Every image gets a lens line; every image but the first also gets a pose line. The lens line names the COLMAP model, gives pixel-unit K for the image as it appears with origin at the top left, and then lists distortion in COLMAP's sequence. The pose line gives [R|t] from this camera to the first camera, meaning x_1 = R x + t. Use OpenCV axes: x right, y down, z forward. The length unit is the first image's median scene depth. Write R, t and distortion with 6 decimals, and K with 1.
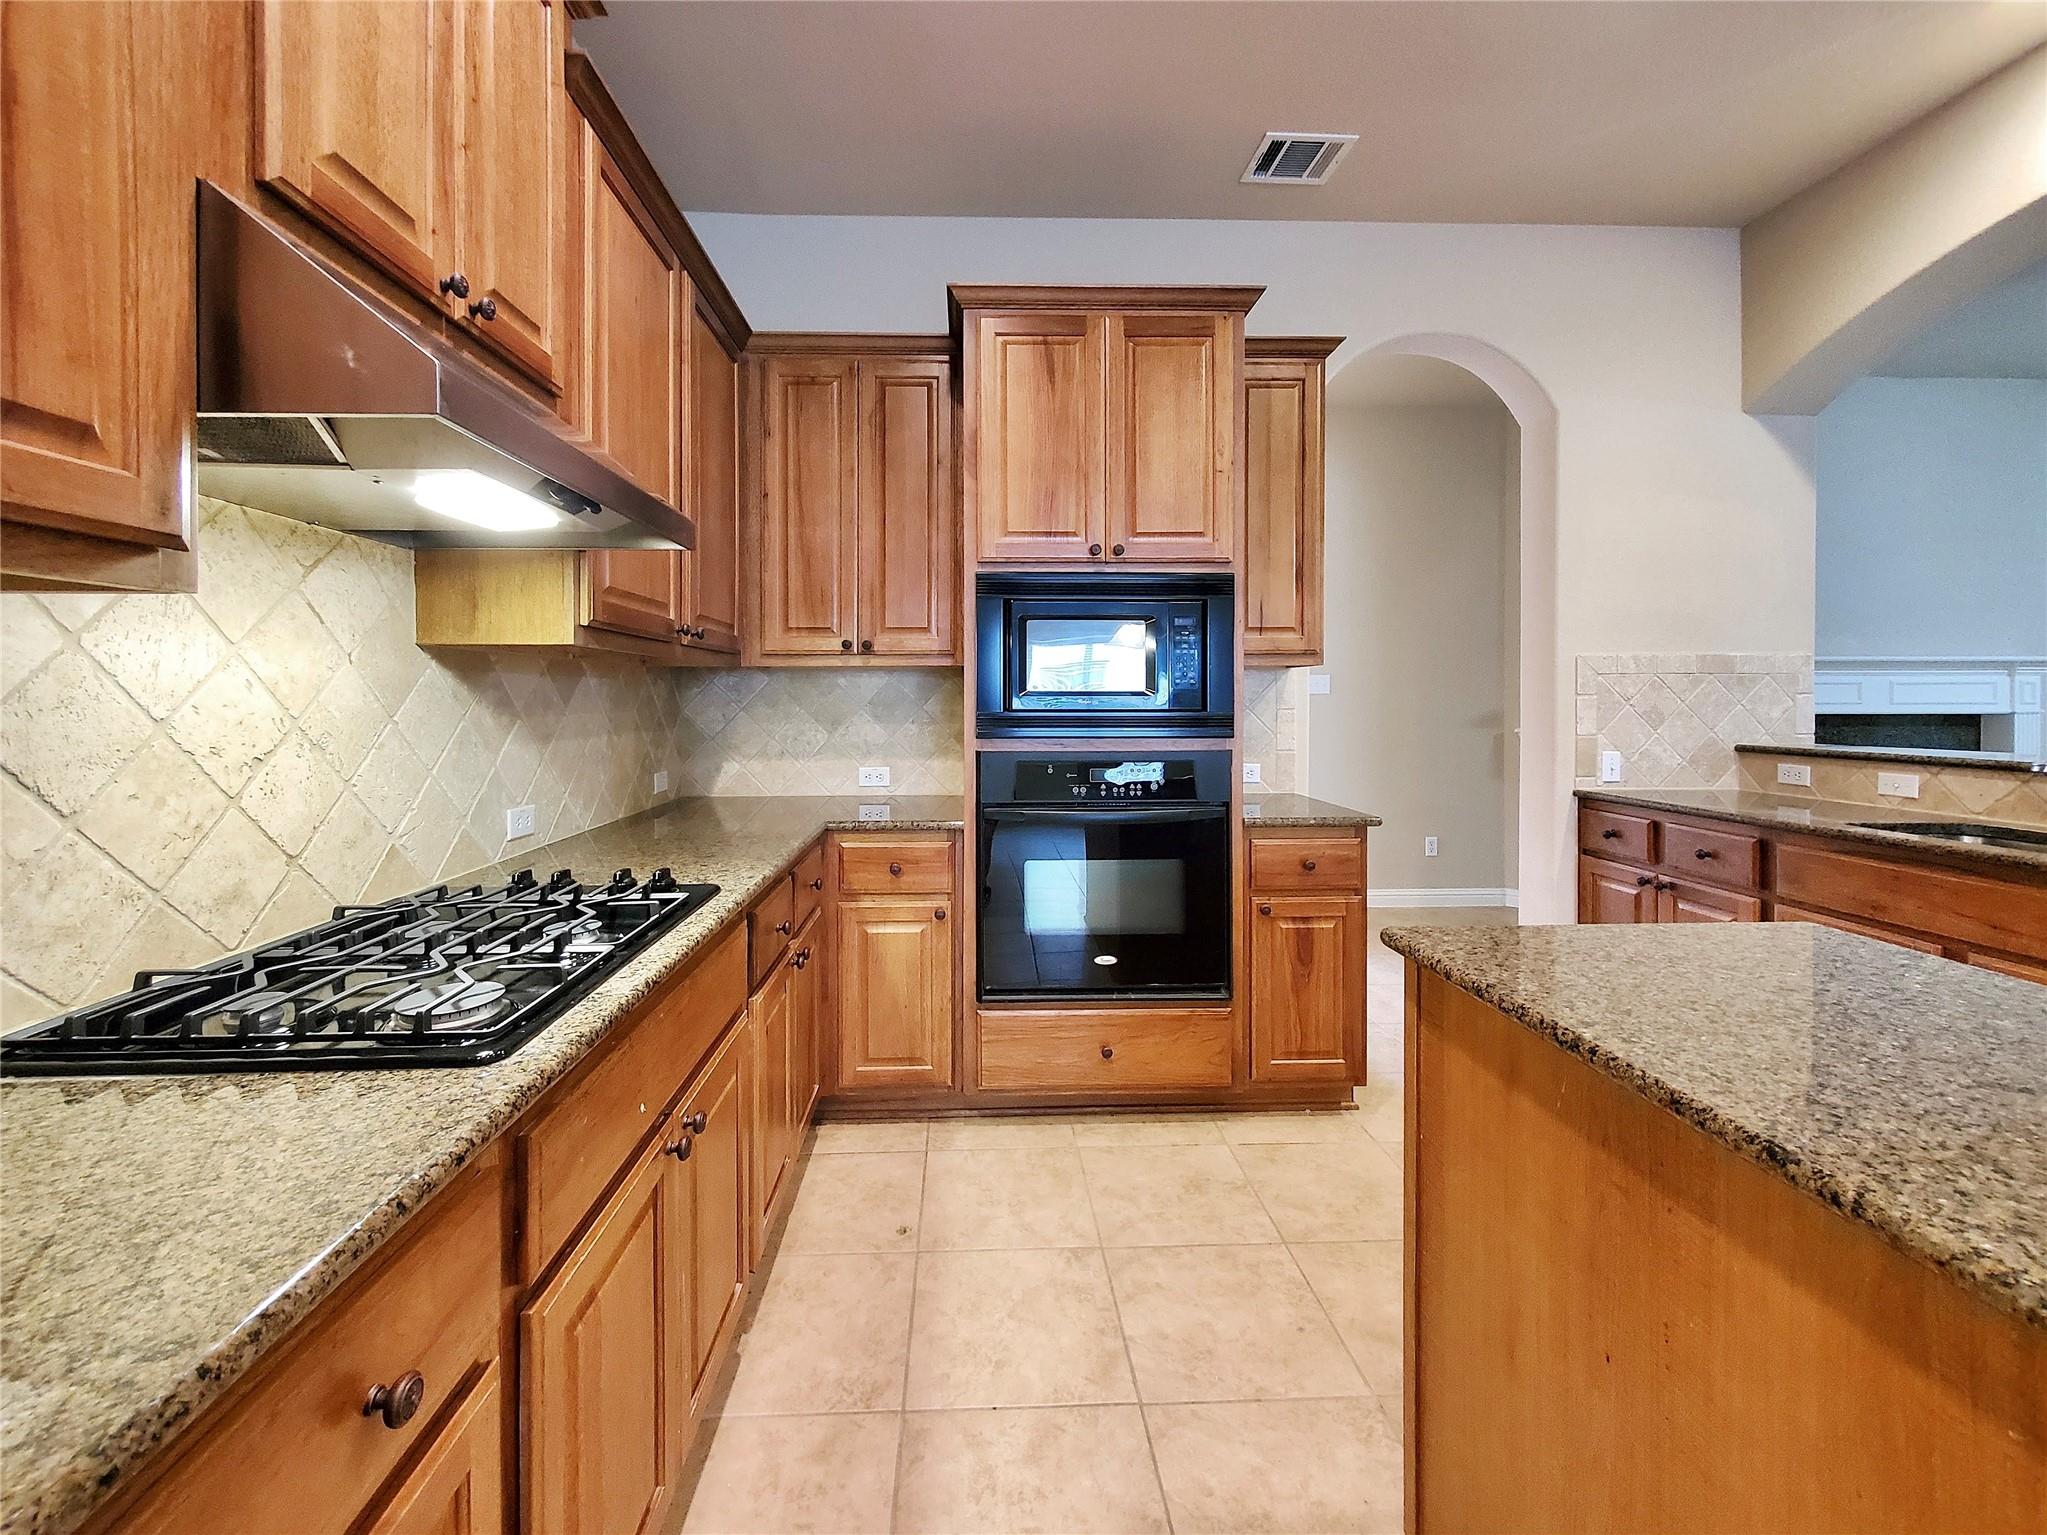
lens RADIAL K [[831.7, 0, 1004.0], [0, 831.7, 692.7], [0, 0, 1]] dist [-0.001912, -0.000508]
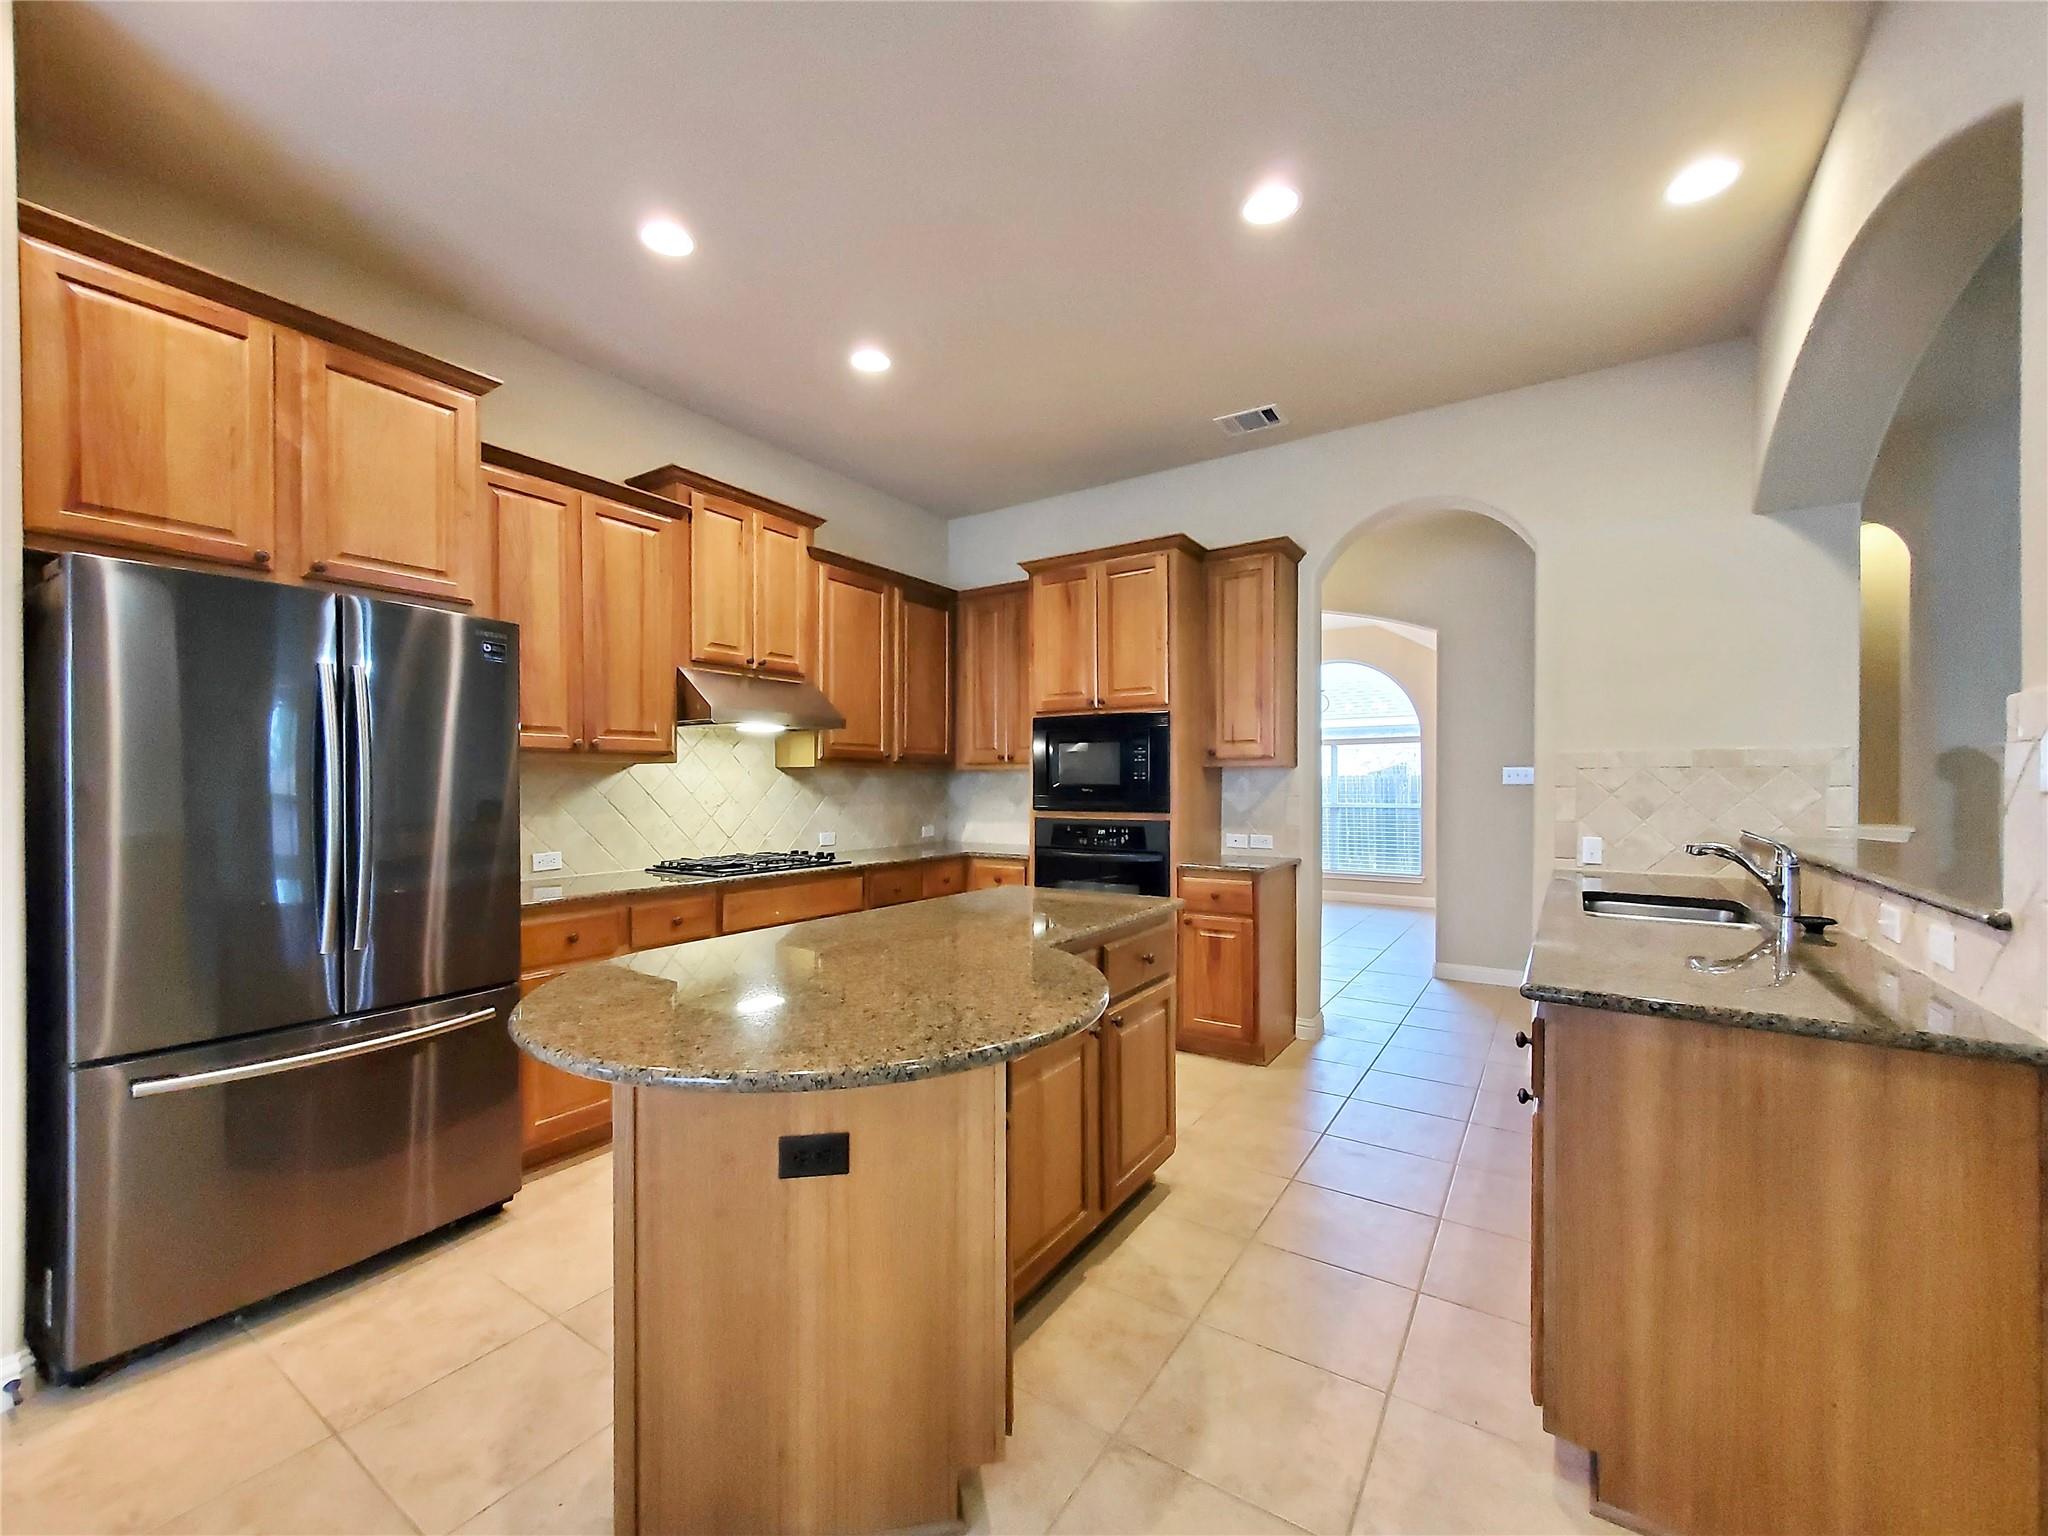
lens RADIAL K [[820.3, 0, 994.6], [0, 820.3, 772.2], [0, 0, 1]] dist [0.001041, -0.000018]
pose [[0.808479, -0.007239, -0.588481, 0.937581], [0.000608, 0.999934, -0.011465, -0.006855], [0.588525, 0.008911, 0.808430, -0.483841]]
